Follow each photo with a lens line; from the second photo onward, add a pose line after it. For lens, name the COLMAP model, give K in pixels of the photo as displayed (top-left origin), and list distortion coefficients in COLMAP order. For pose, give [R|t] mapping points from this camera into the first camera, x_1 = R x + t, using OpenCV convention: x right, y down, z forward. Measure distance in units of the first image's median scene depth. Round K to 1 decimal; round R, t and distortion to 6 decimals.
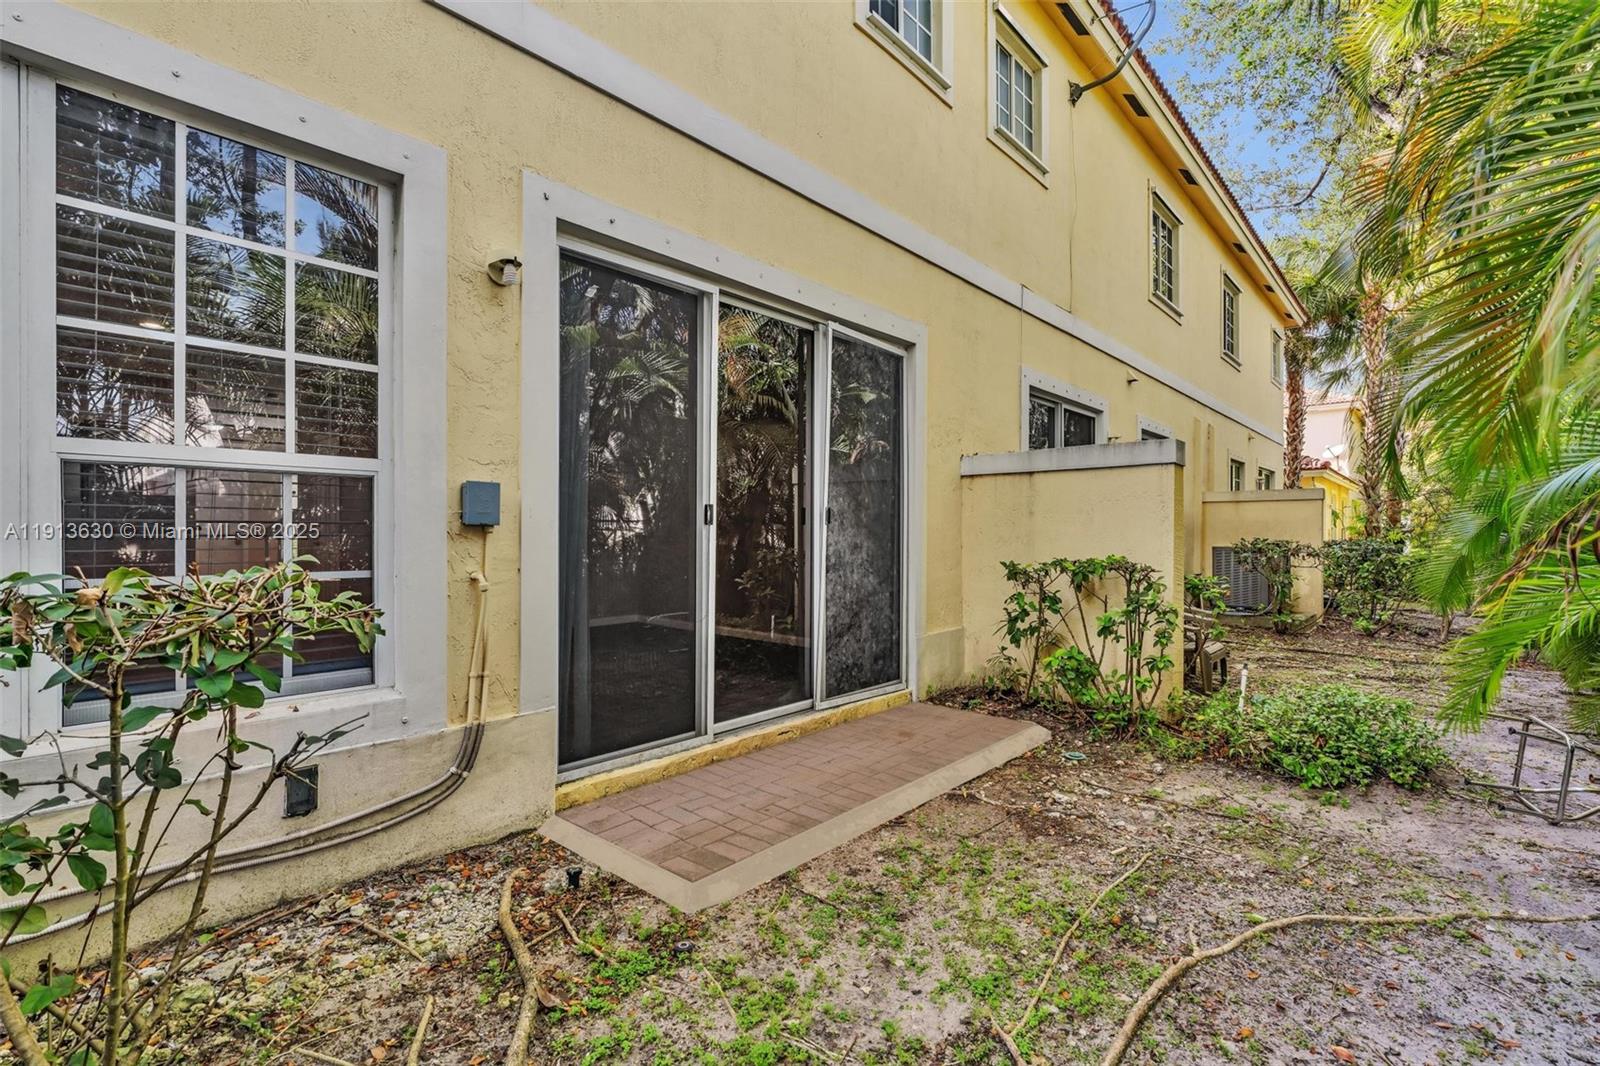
lens RADIAL K [[715.2, 0, 797.3], [0, 715.2, 532.5], [0, 0, 1]] dist [-0.011797, 0.004582]
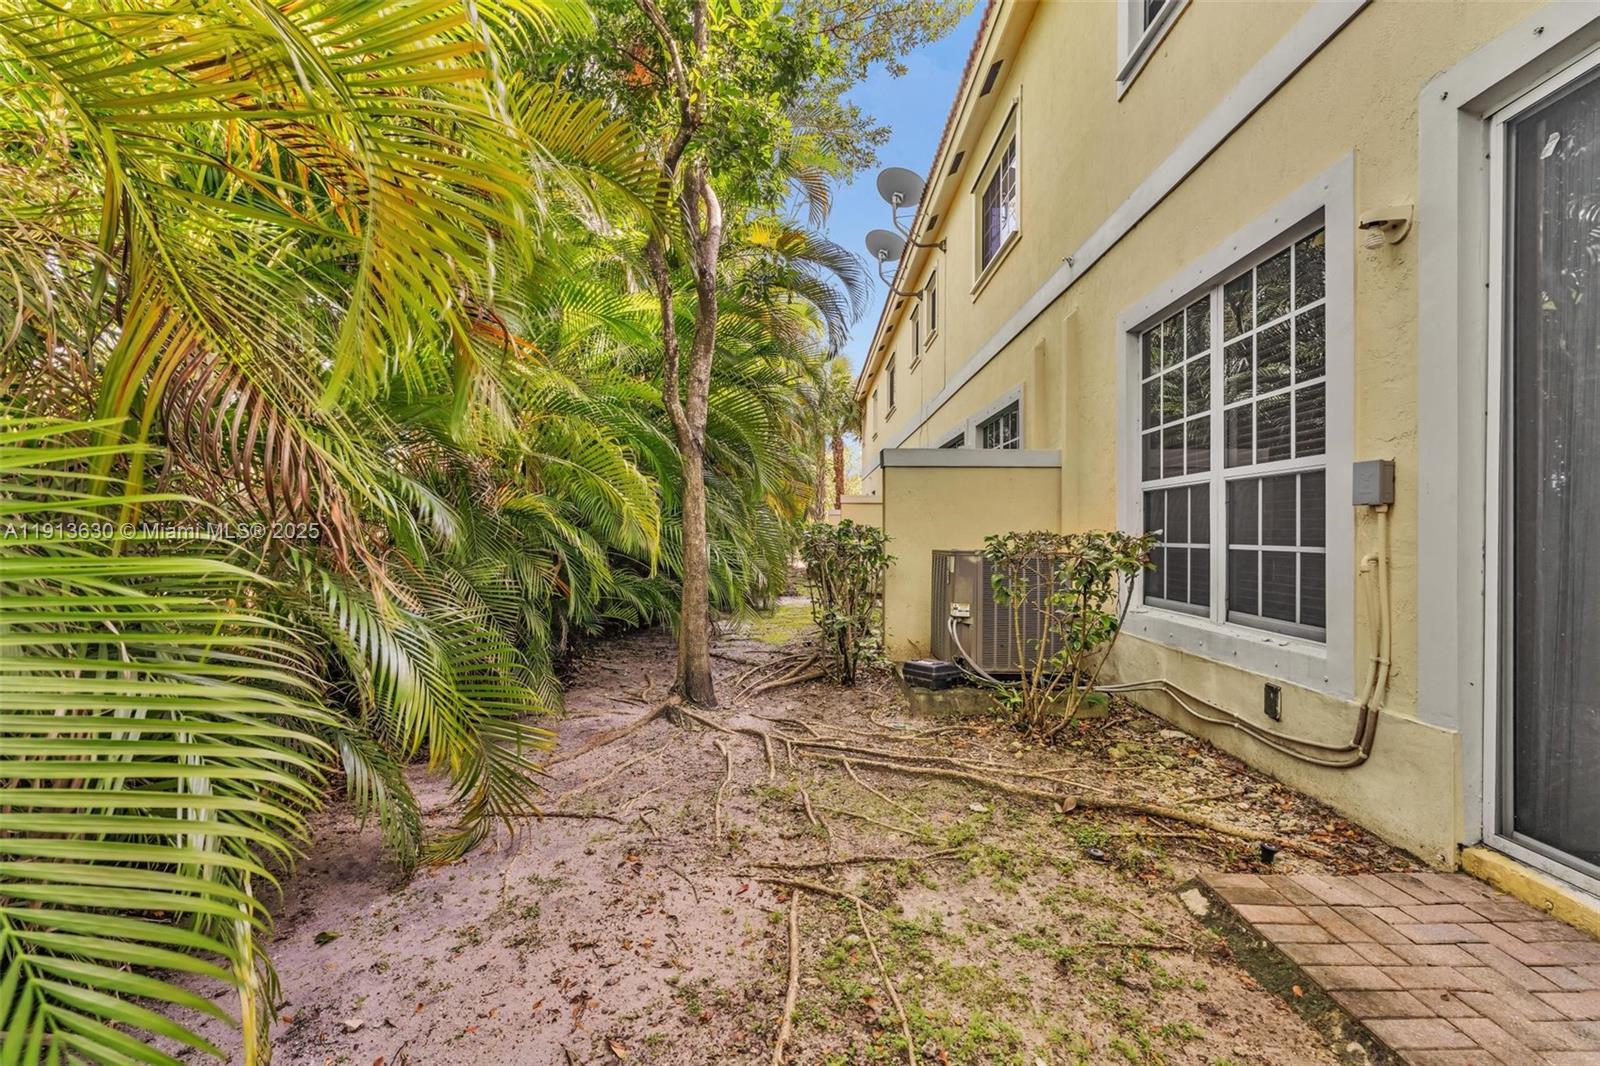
lens RADIAL K [[715.2, 0, 797.3], [0, 715.2, 532.5], [0, 0, 1]] dist [-0.011797, 0.004582]
pose [[-0.748213, -0.005730, -0.663434, 0.546117], [-0.006032, 0.999980, -0.001834, 0.022966], [0.663431, 0.002629, -0.748233, 0.835948]]
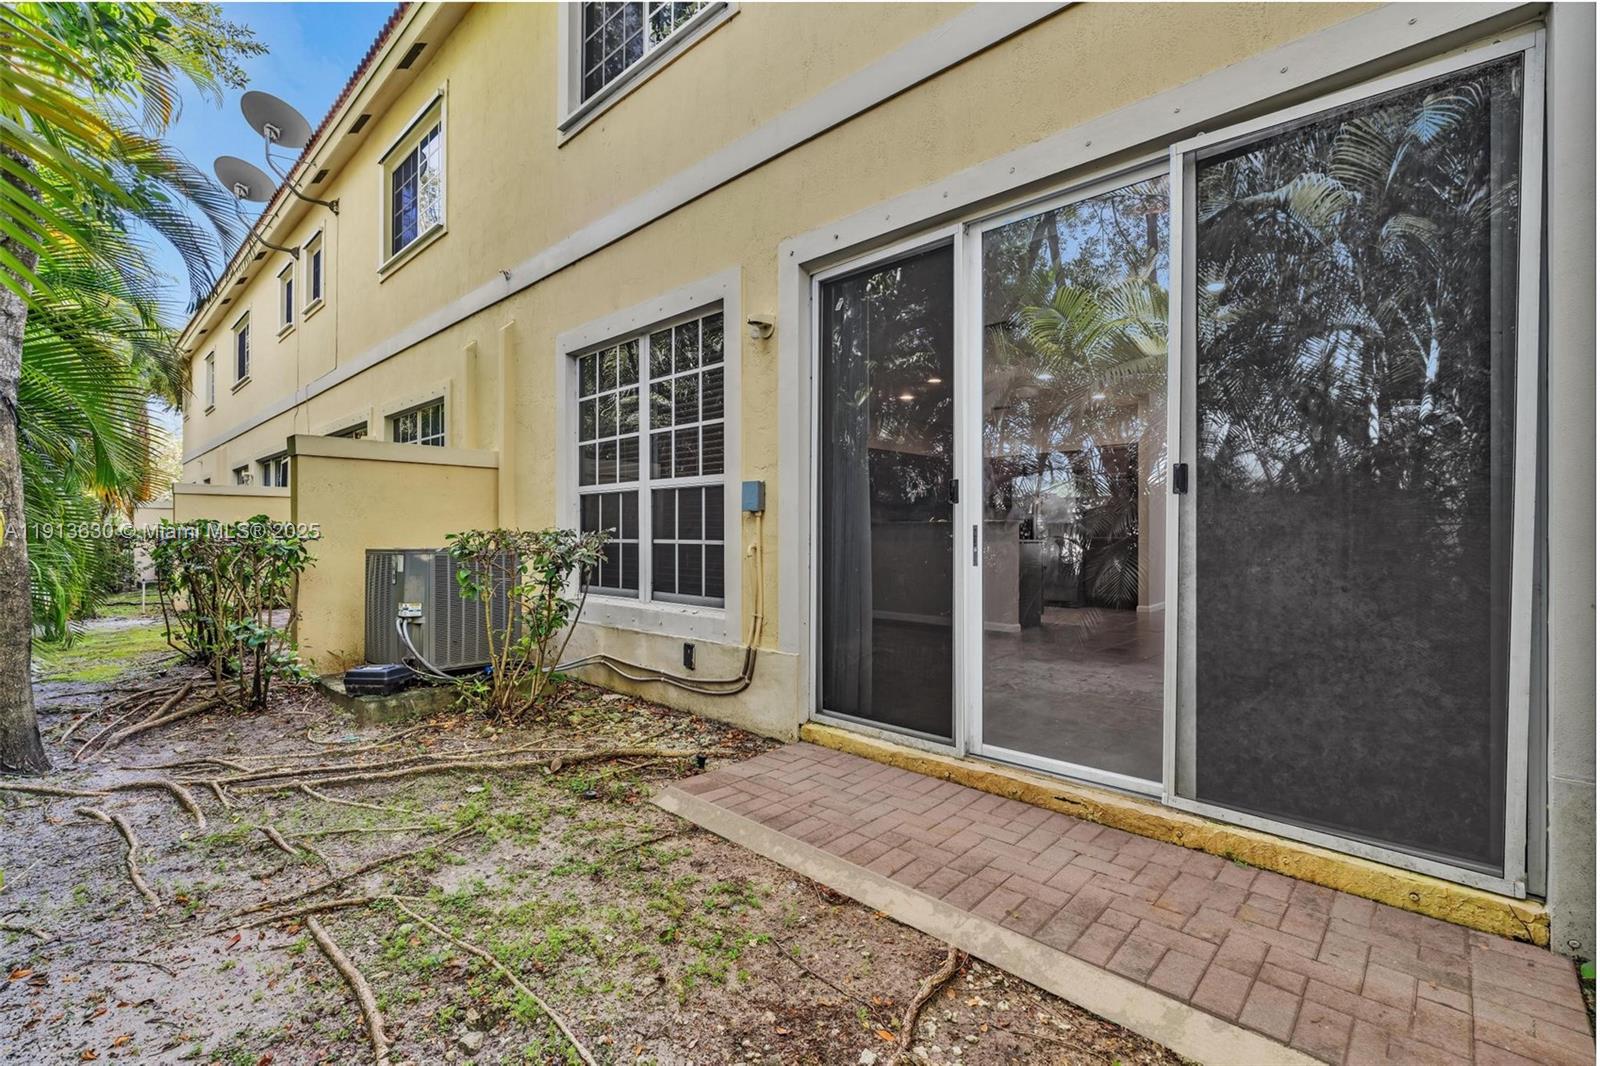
lens RADIAL K [[715.2, 0, 797.3], [0, 715.2, 532.5], [0, 0, 1]] dist [-0.011797, 0.004582]
pose [[-0.020125, -0.003877, -0.999790, 0.693977], [-0.001729, 0.999991, -0.003843, 0.026112], [0.999796, 0.001651, -0.020132, 0.775702]]
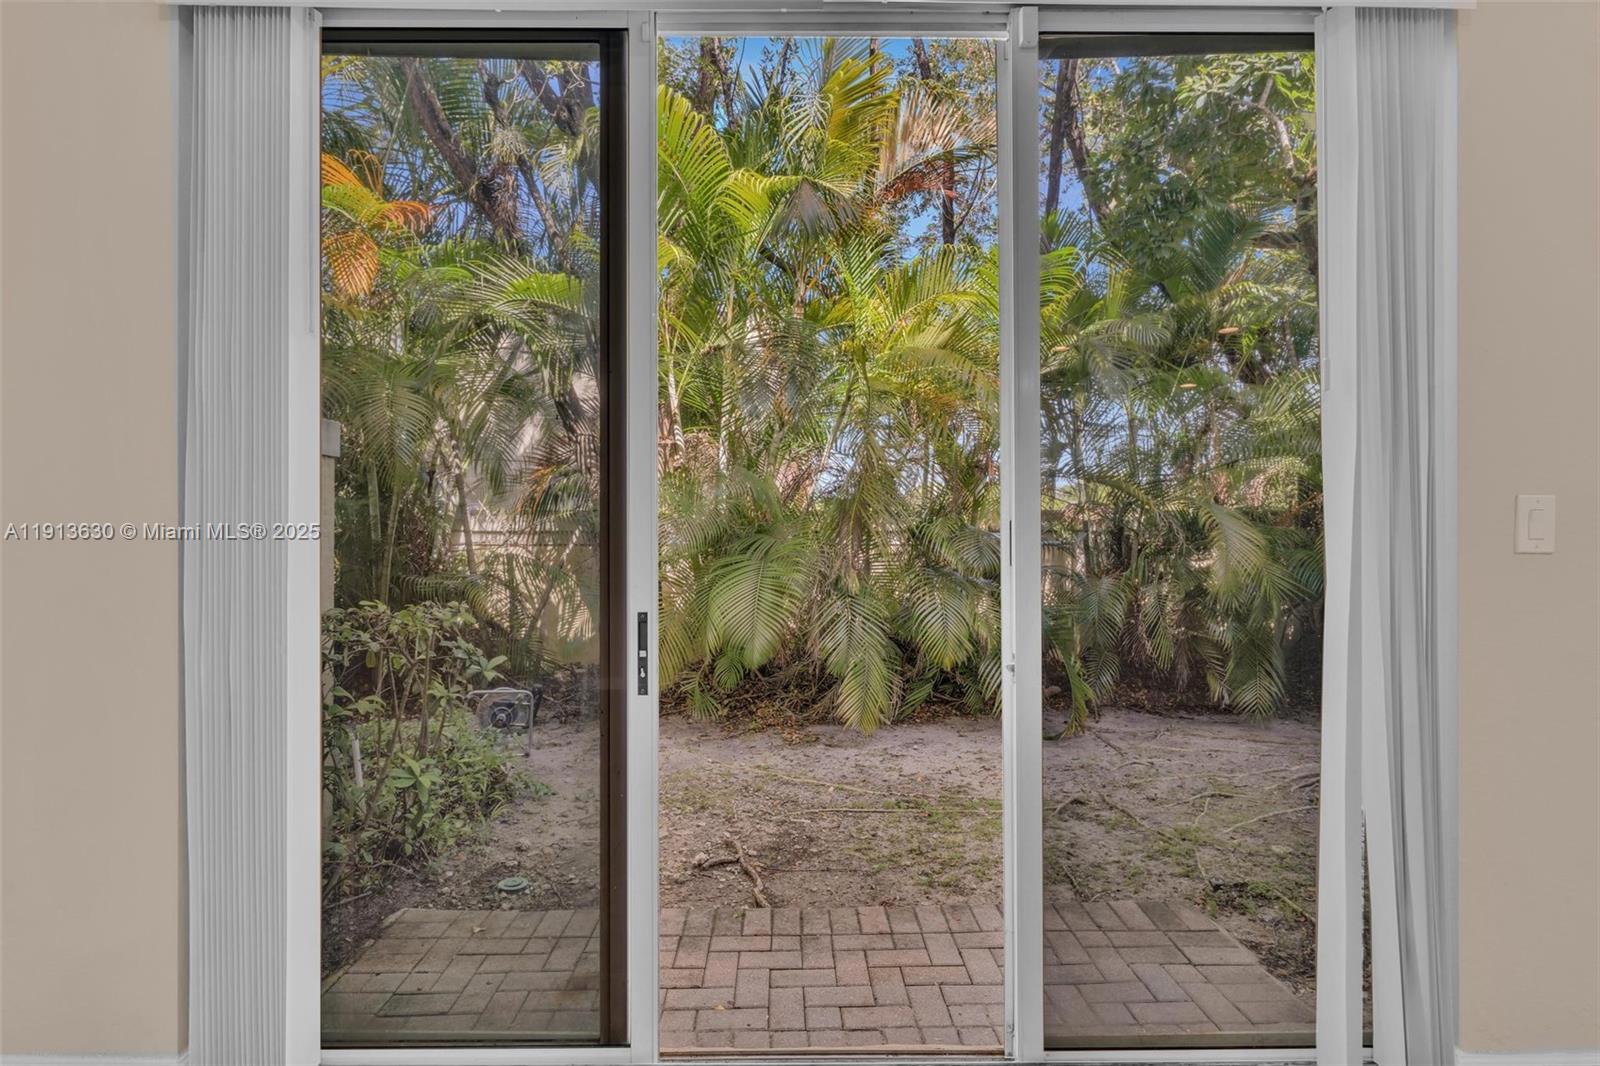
lens RADIAL K [[784.0, 0, 800.0], [0, 784.0, 533.0], [0, 0, 1]] dist [-0.001952, -0.000106]
pose [[-0.678675, -0.003951, 0.734428, -0.368820], [-0.000583, 0.999988, 0.004840, -0.032498], [-0.734438, 0.002857, -0.678669, 1.348184]]
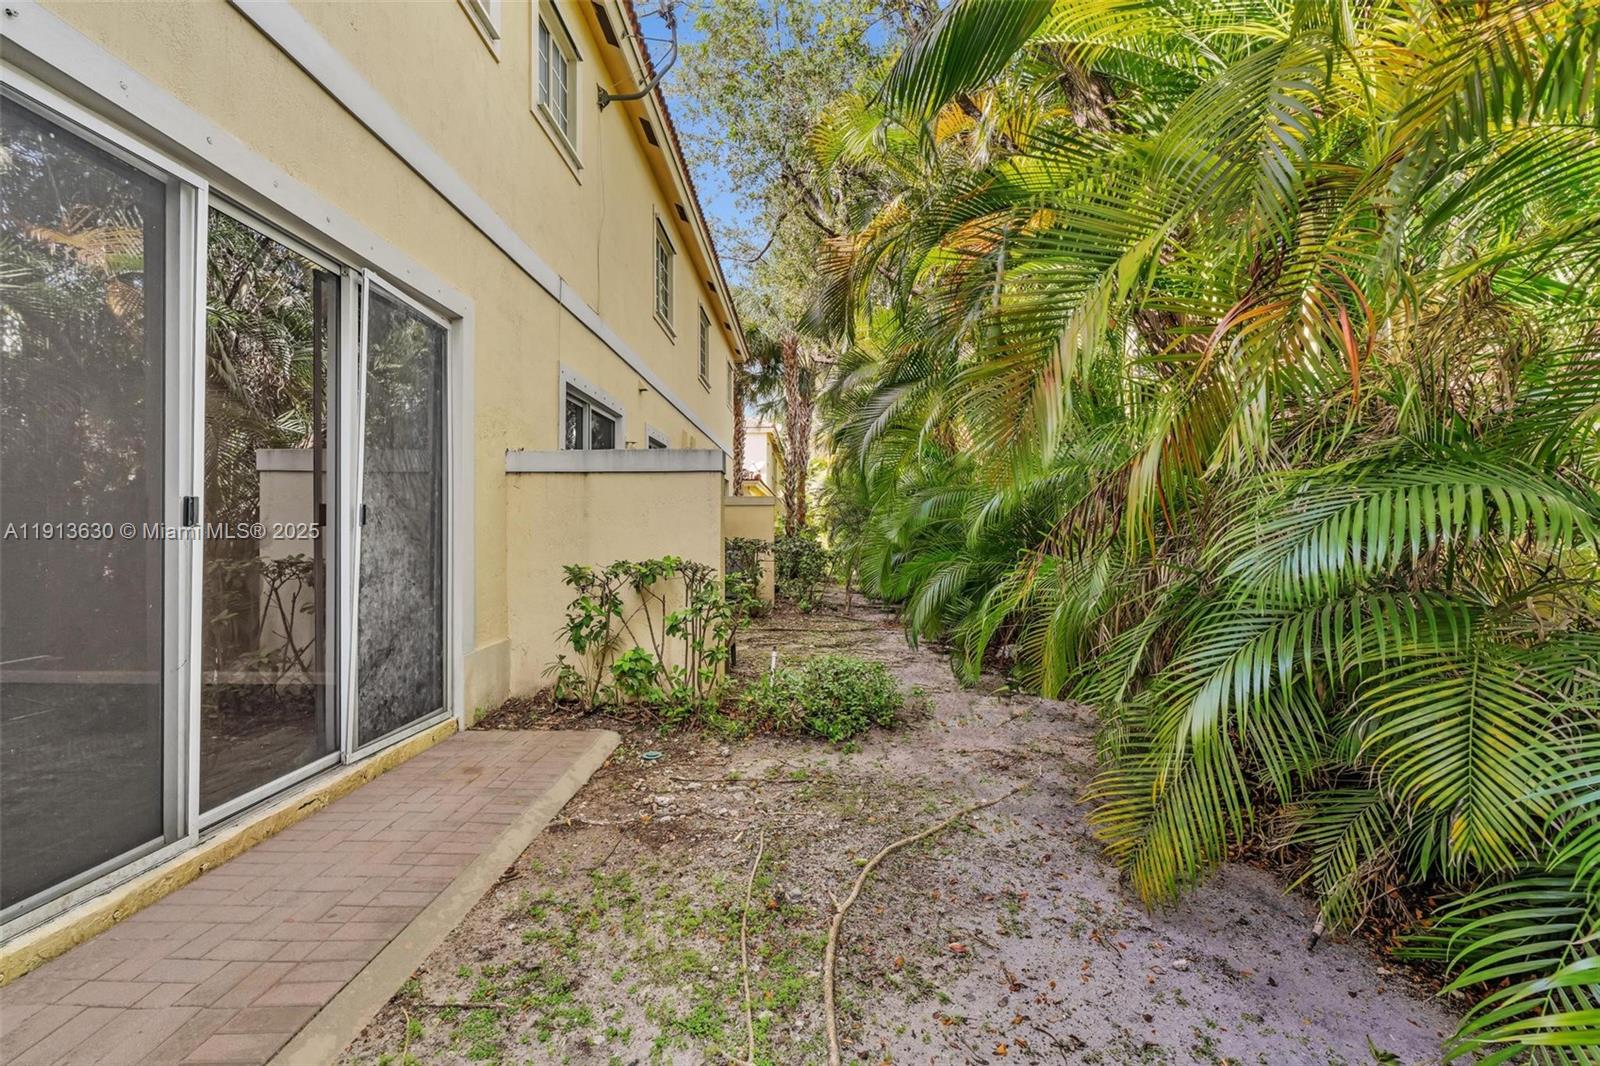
lens RADIAL K [[715.2, 0, 797.3], [0, 715.2, 532.5], [0, 0, 1]] dist [-0.011797, 0.004582]
pose [[0.750150, -0.002115, 0.661264, -0.129530], [0.001141, 0.999998, 0.001903, -0.005439], [-0.661267, -0.000673, 0.750151, 0.104162]]
